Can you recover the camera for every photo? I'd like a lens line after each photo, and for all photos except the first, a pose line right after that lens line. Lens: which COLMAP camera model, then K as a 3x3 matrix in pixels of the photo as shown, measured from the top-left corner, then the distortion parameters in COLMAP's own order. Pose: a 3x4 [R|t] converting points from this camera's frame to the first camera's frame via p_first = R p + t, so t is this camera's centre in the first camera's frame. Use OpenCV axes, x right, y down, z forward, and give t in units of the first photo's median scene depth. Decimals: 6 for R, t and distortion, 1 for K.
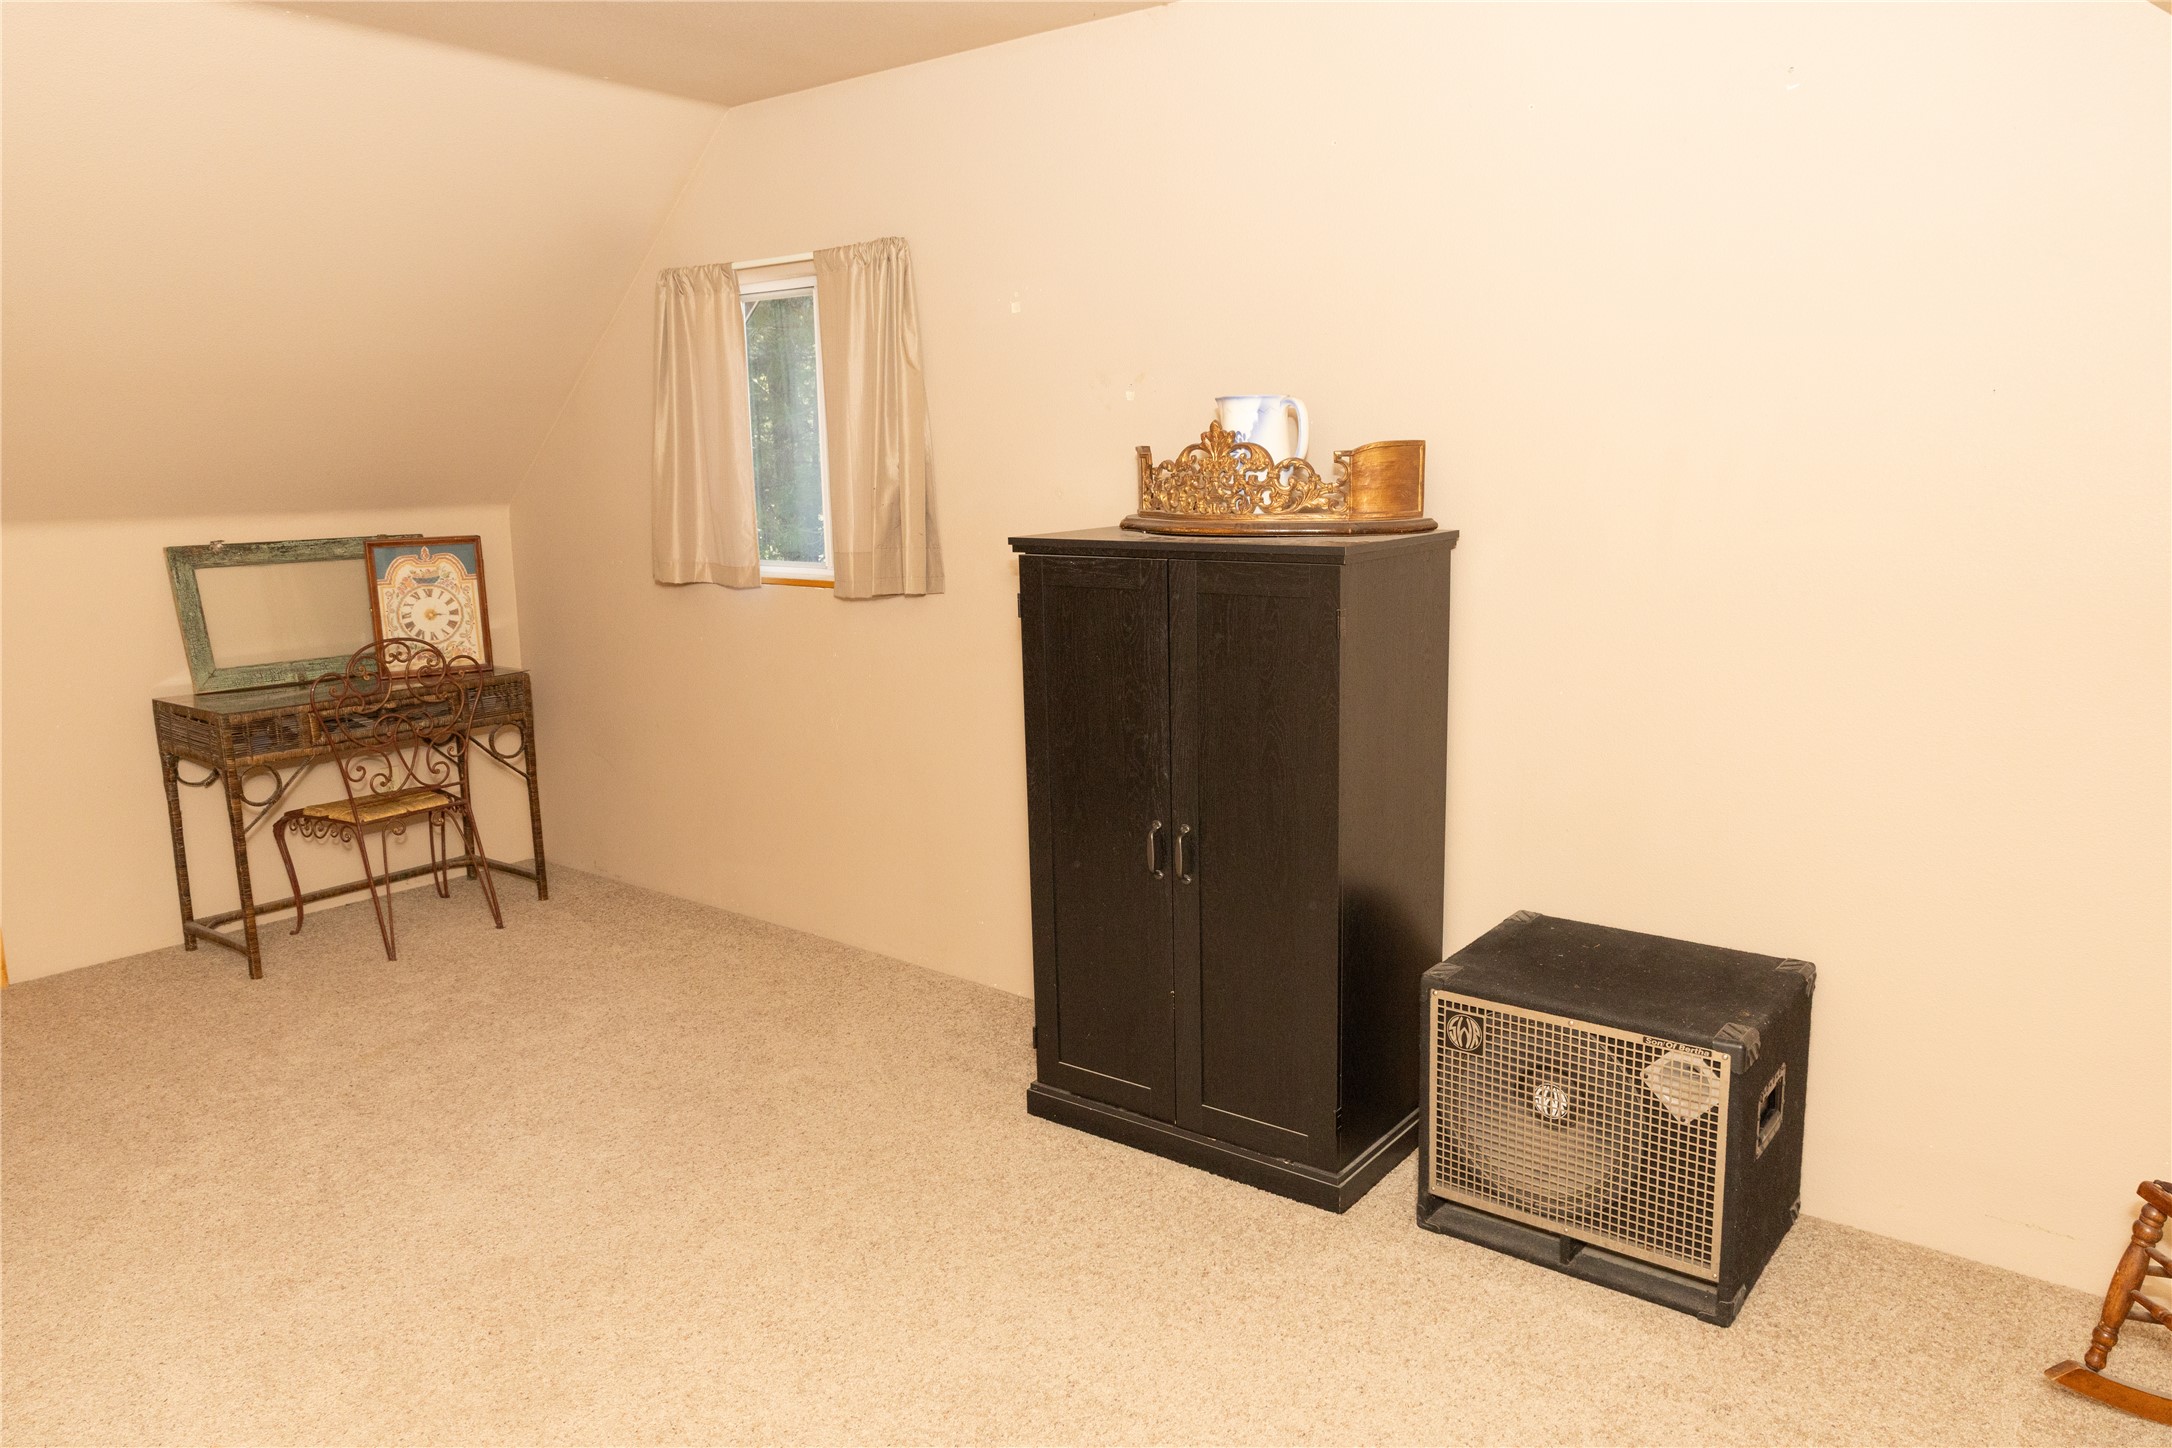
lens RADIAL K [[1454.4, 0, 1086.0], [0, 1454.4, 724.0], [0, 0, 1]] dist [0.011322, -0.001648]
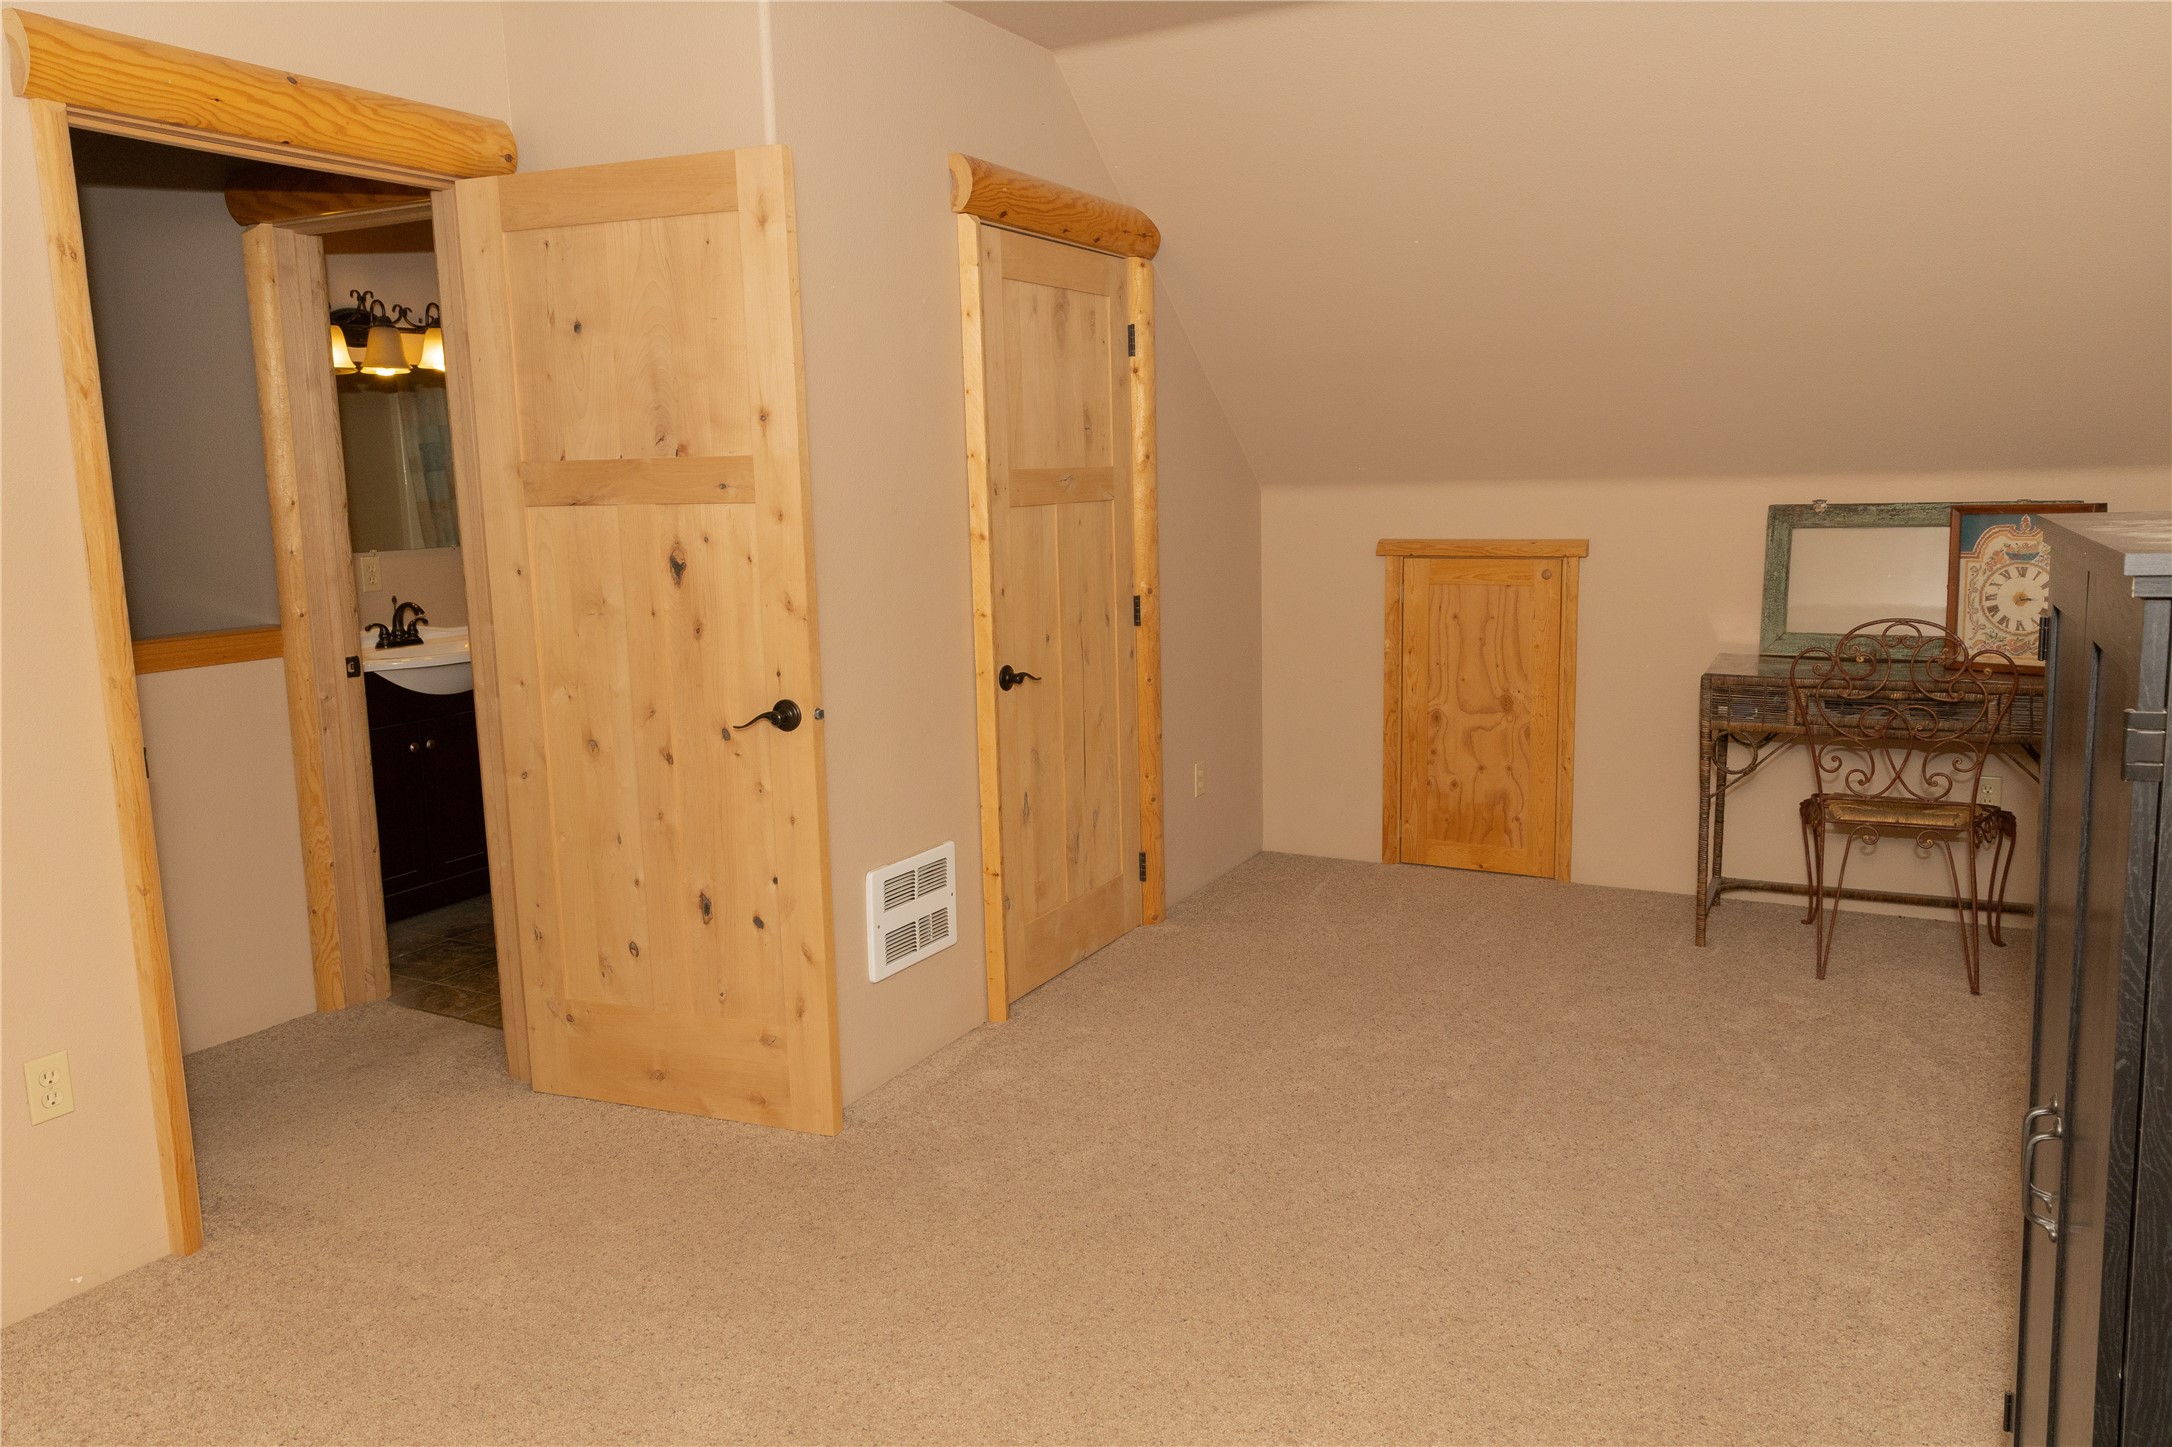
lens RADIAL K [[1454.4, 0, 1086.0], [0, 1454.4, 723.5], [0, 0, 1]] dist [0.011322, -0.001648]
pose [[0.207316, 0.172840, -0.962884, 0.247388], [-0.160121, 0.976990, 0.140896, -0.040728], [0.965081, 0.124968, 0.230221, 0.338134]]
